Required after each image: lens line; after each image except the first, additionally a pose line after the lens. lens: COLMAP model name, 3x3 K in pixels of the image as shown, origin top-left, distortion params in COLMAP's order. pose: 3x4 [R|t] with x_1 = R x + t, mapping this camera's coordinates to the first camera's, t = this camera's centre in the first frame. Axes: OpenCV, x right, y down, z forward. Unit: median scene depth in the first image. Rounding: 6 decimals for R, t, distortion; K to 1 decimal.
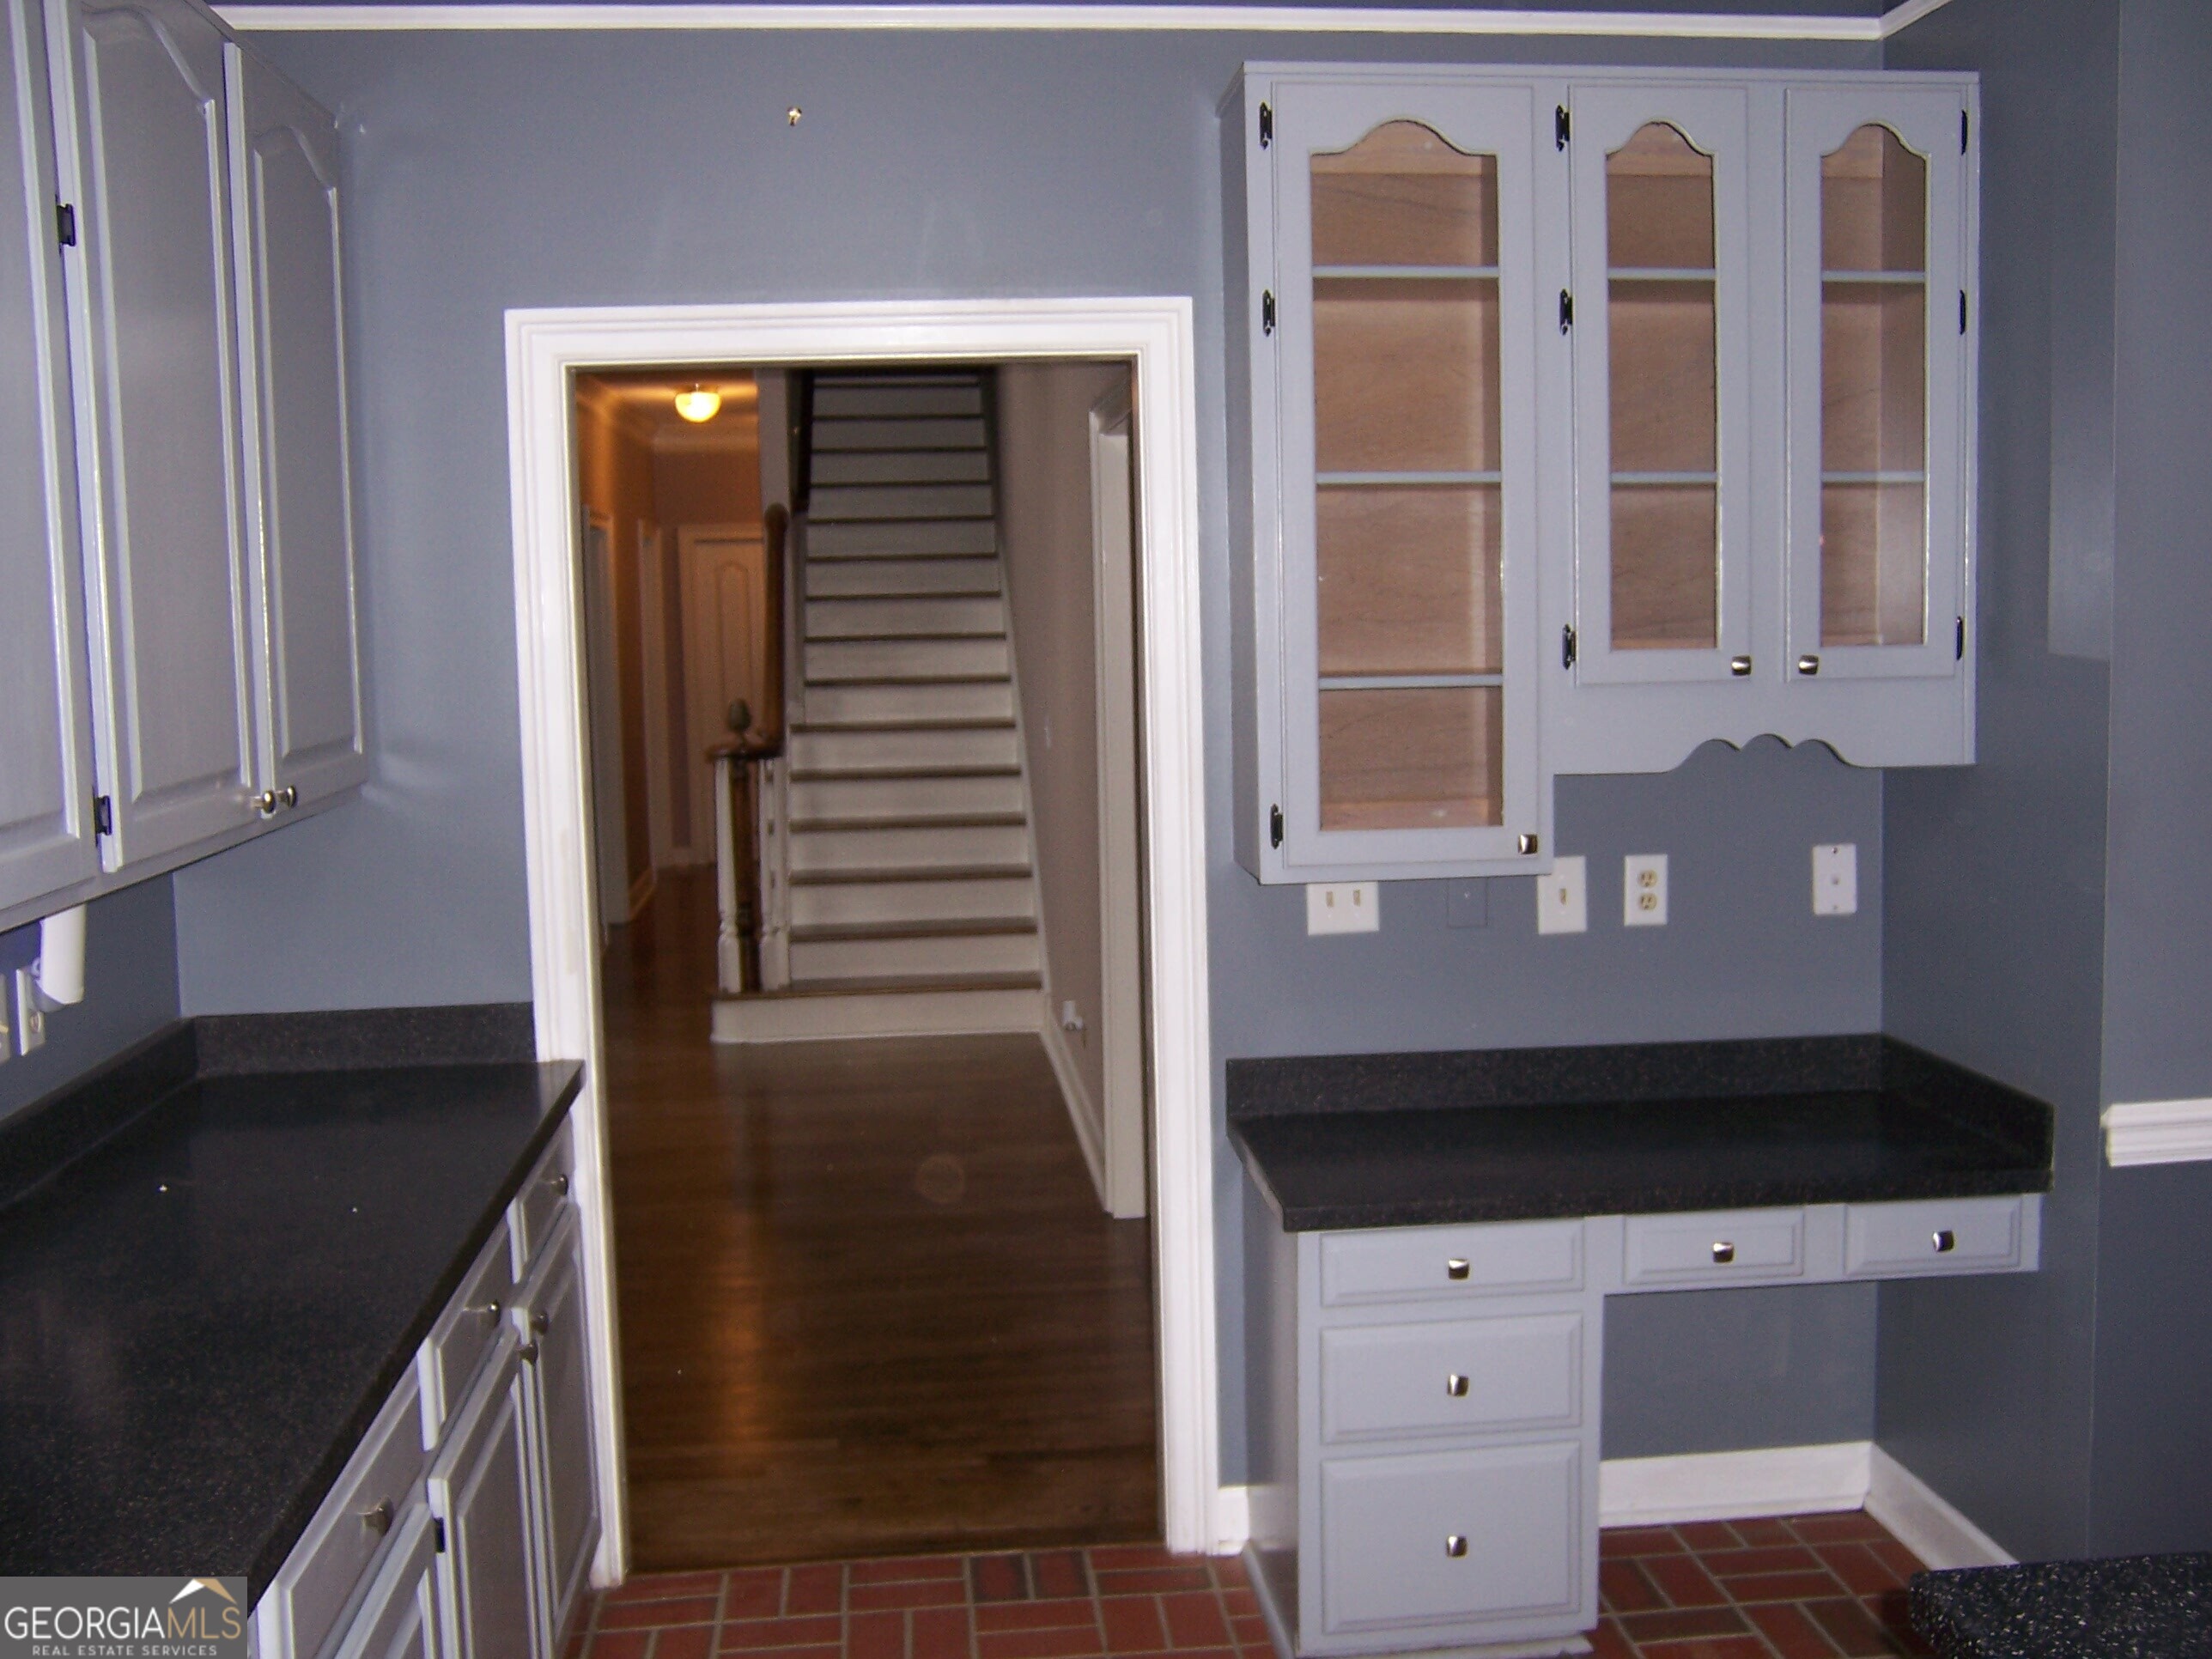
lens RADIAL K [[2169.2, 0, 1106.0], [0, 2169.2, 829.5], [0, 0, 1]] dist [-0.133130, 0.197372]
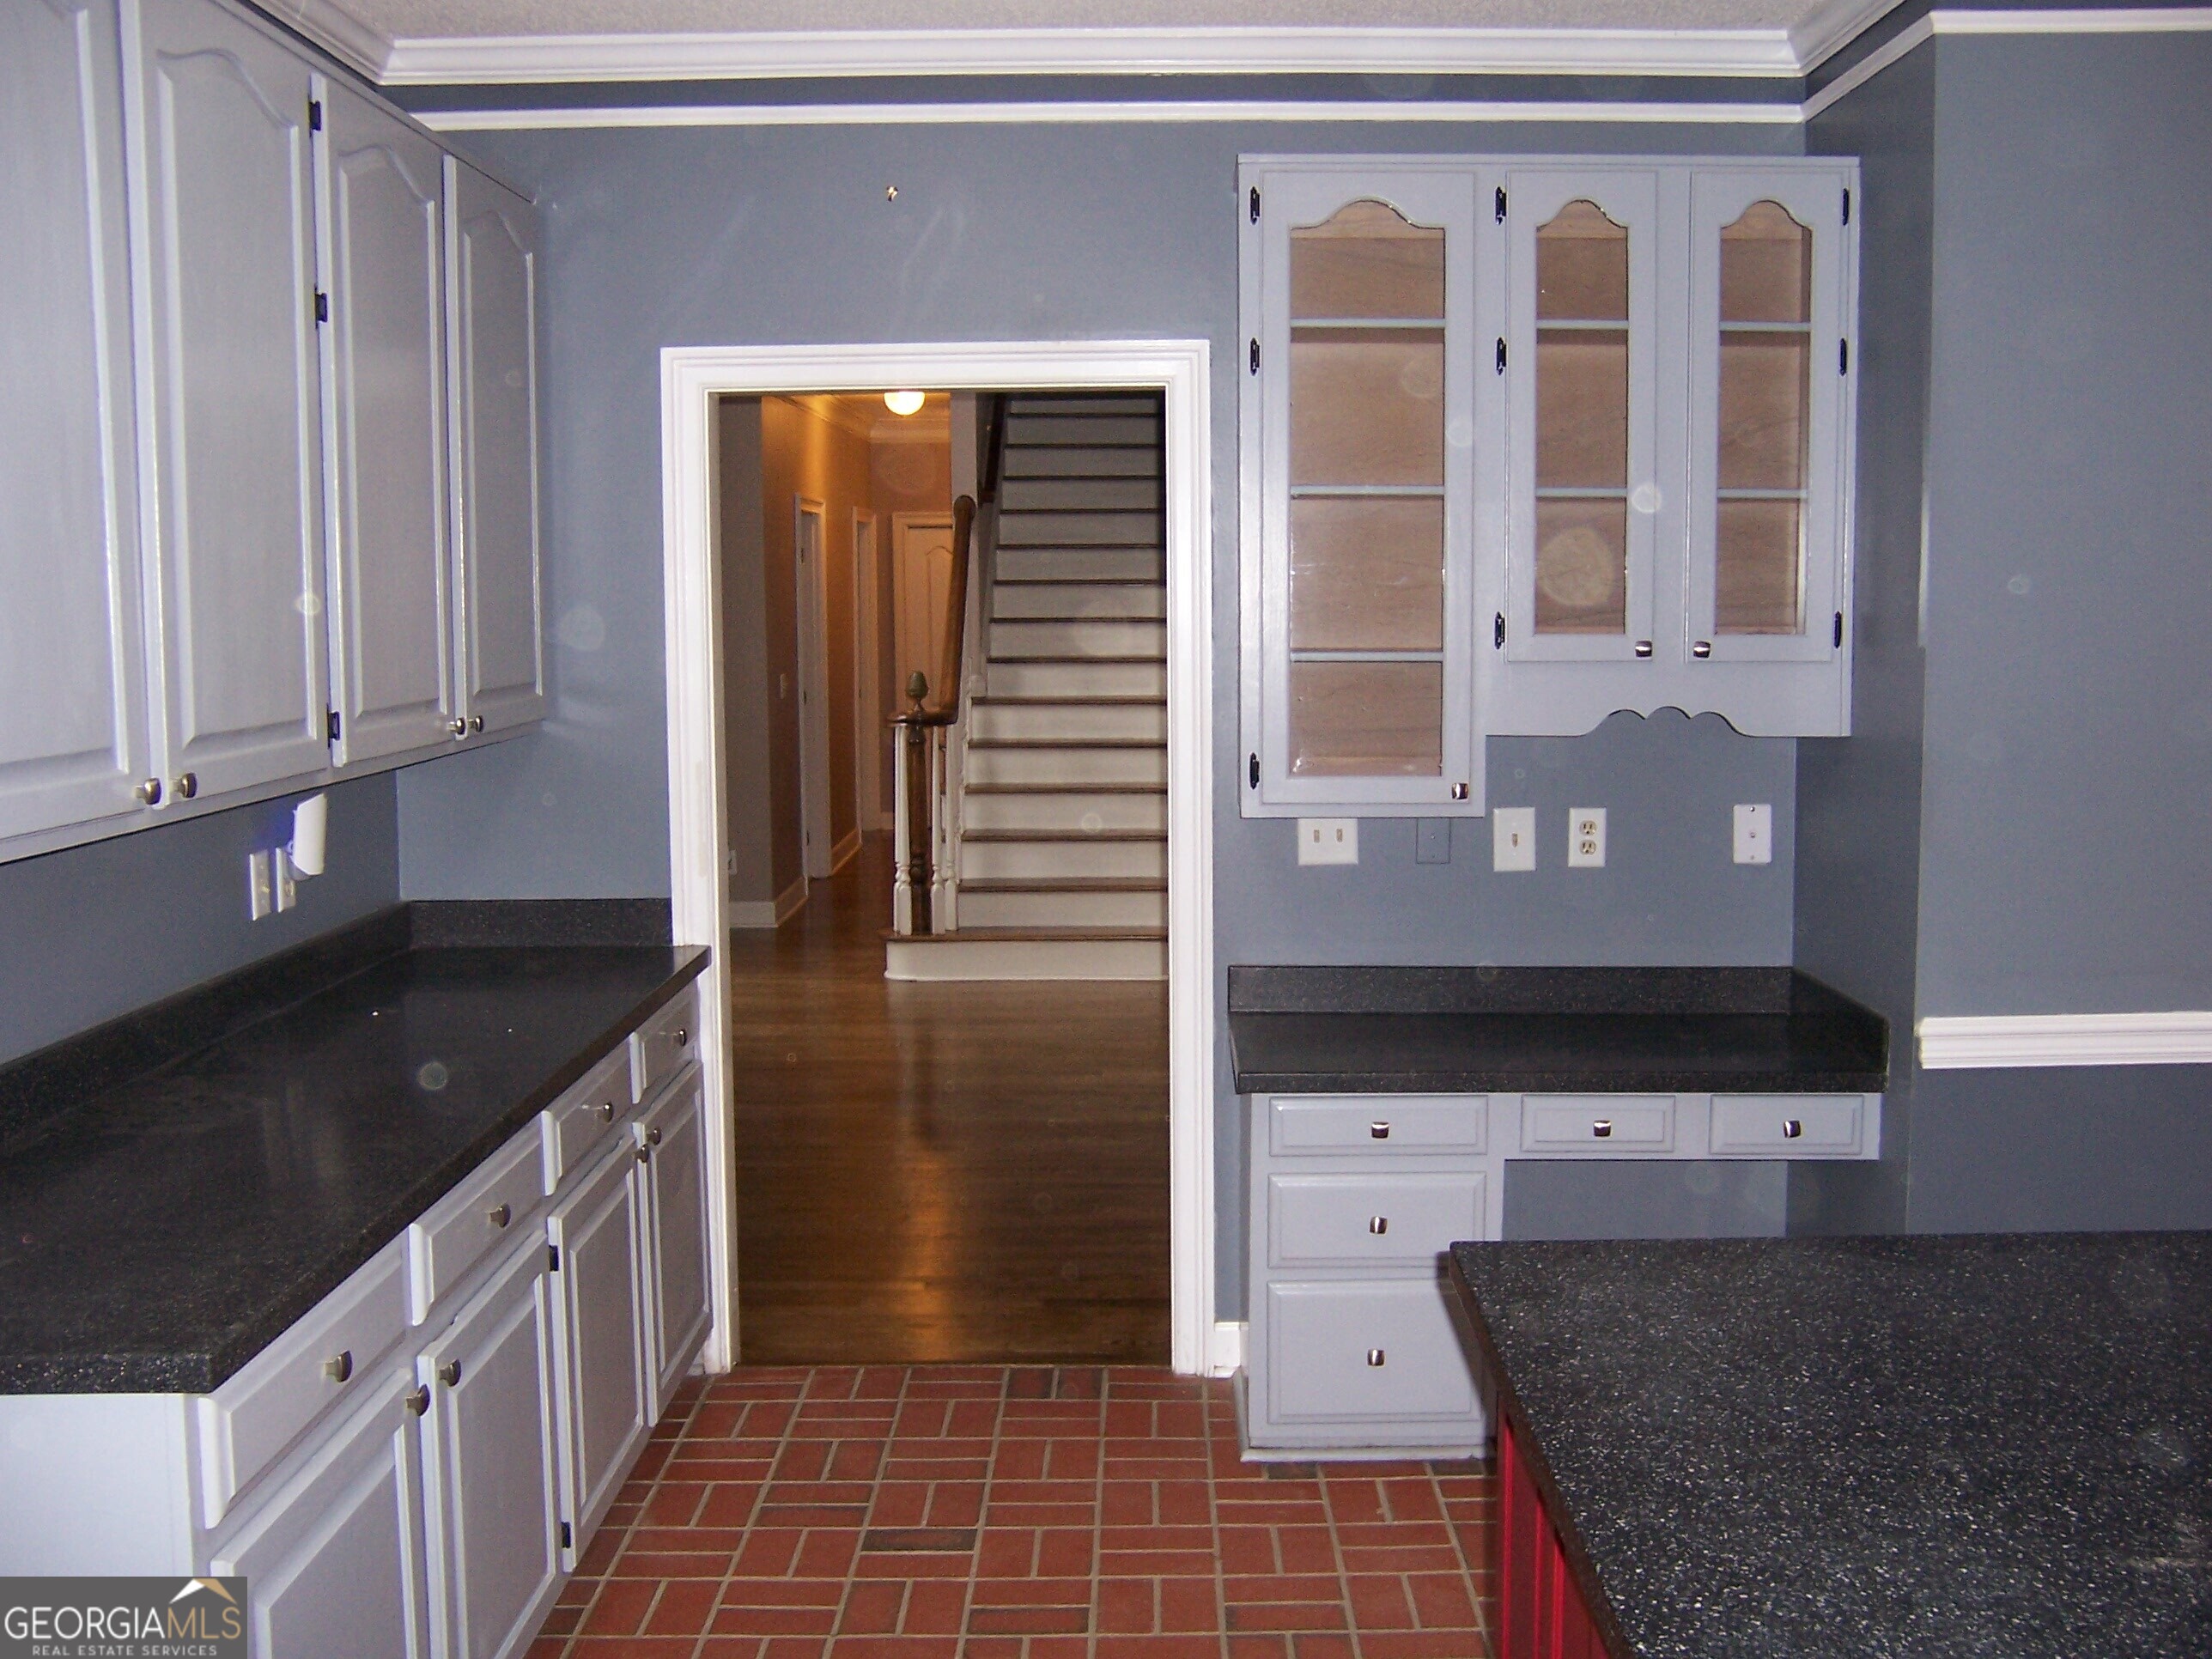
lens RADIAL K [[2169.2, 0, 1106.0], [0, 2169.2, 829.5], [0, 0, 1]] dist [-0.133130, 0.197372]
pose [[0.993309, 0.029315, -0.111704, 0.127121], [-0.028665, 0.999562, 0.007415, 0.024005], [0.111872, -0.004164, 0.993714, -0.226971]]
